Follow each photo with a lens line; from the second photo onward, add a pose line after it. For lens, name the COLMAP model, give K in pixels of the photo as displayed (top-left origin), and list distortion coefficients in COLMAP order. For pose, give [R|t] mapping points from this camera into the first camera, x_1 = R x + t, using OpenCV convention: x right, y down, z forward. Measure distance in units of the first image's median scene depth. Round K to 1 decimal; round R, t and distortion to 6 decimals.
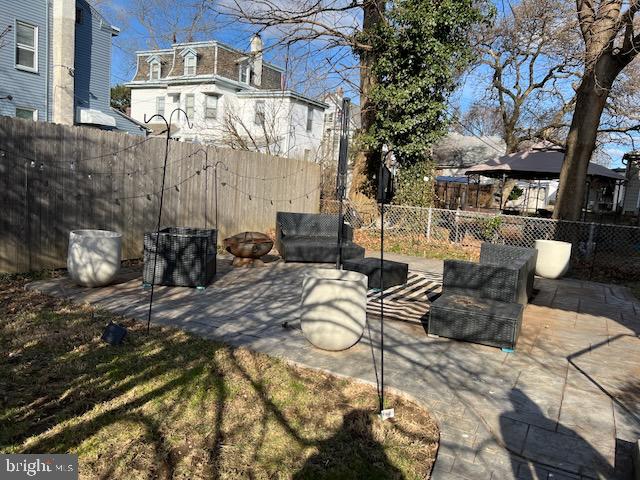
lens RADIAL K [[485.3, 0, 320.0], [0, 485.3, 240.0], [0, 0, 1]] dist [0.035945, -0.001632]
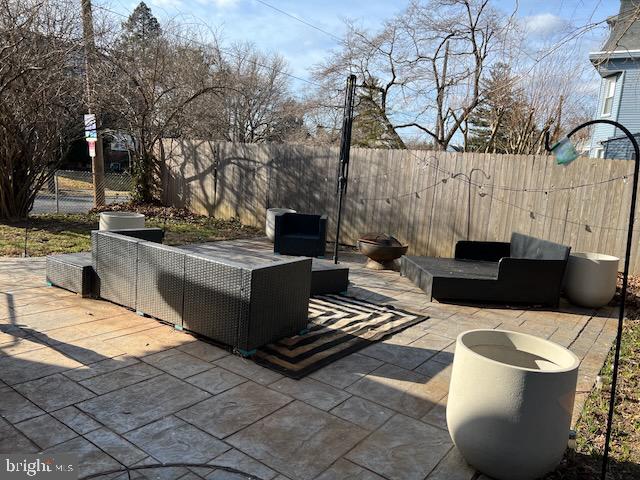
lens RADIAL K [[485.3, 0, 320.0], [0, 485.3, 240.0], [0, 0, 1]] dist [0.035945, -0.001632]
pose [[-0.126703, 0.060197, -0.990112, 1.199171], [-0.202955, 0.975468, 0.085278, -0.088580], [0.970956, 0.211753, -0.111378, 1.418520]]
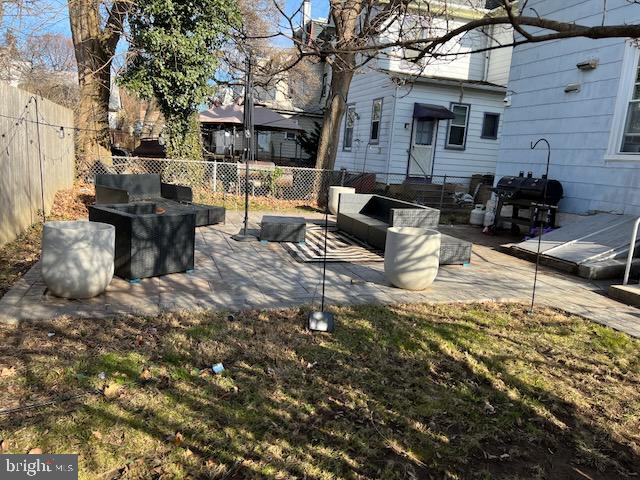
lens RADIAL K [[485.3, 0, 320.0], [0, 485.3, 240.0], [0, 0, 1]] dist [0.035945, -0.001632]
pose [[0.679926, -0.156330, 0.716423, -0.806989], [0.067657, 0.986217, 0.150992, -0.087509], [-0.730153, -0.054192, 0.681131, 0.247290]]
